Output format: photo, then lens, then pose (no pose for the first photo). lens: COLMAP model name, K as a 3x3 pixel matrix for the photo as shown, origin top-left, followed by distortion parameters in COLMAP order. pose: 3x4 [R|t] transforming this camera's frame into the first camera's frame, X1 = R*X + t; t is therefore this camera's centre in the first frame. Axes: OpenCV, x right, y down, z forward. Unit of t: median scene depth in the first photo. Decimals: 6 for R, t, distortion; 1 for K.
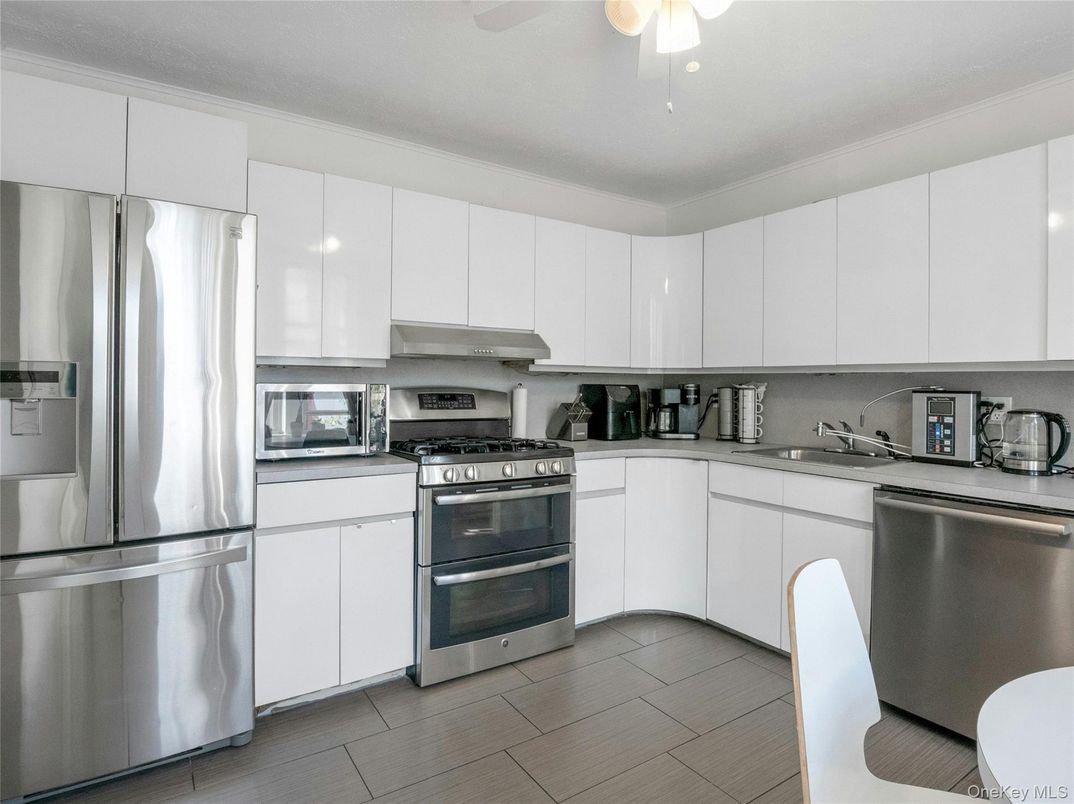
lens RADIAL K [[597.2, 0, 533.4], [0, 597.2, 388.7], [0, 0, 1]] dist [-0.002472, 0.000087]
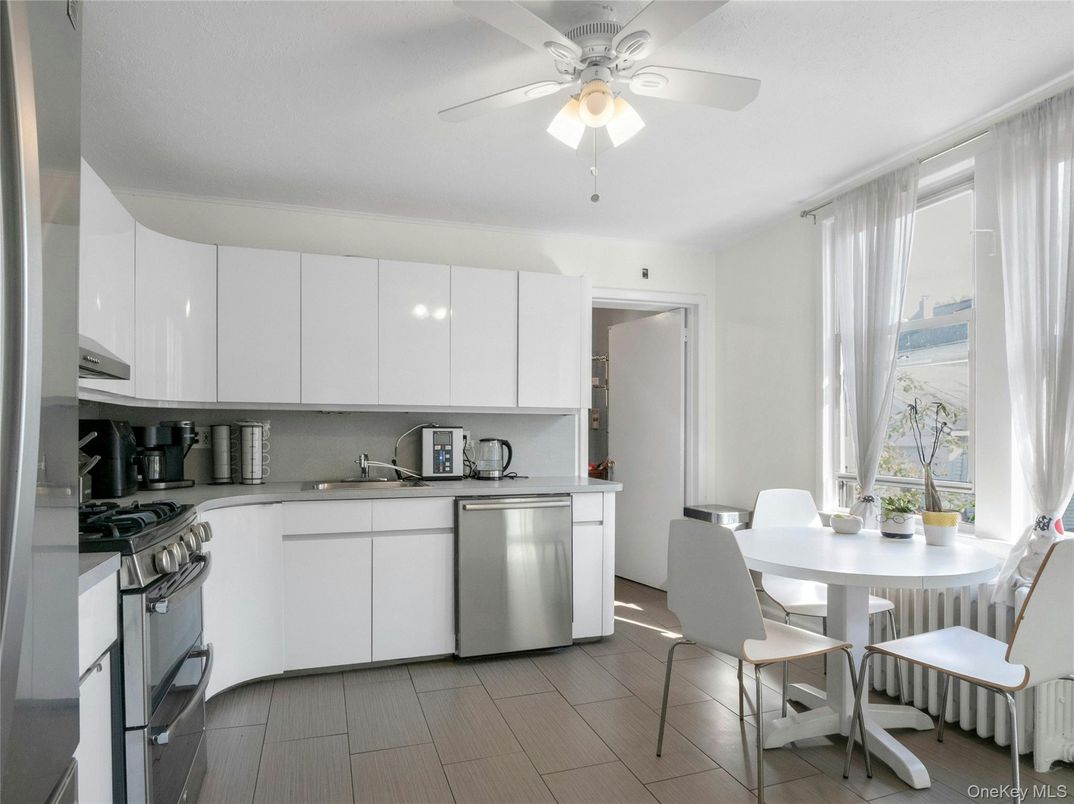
lens RADIAL K [[610.2, 0, 517.2], [0, 610.2, 435.5], [0, 0, 1]] dist [-0.000780, 0.000089]
pose [[0.273927, -0.013761, 0.961652, -0.604201], [0.007332, 0.999898, 0.012220, 0.008012], [-0.961723, 0.003703, 0.274000, 0.445096]]
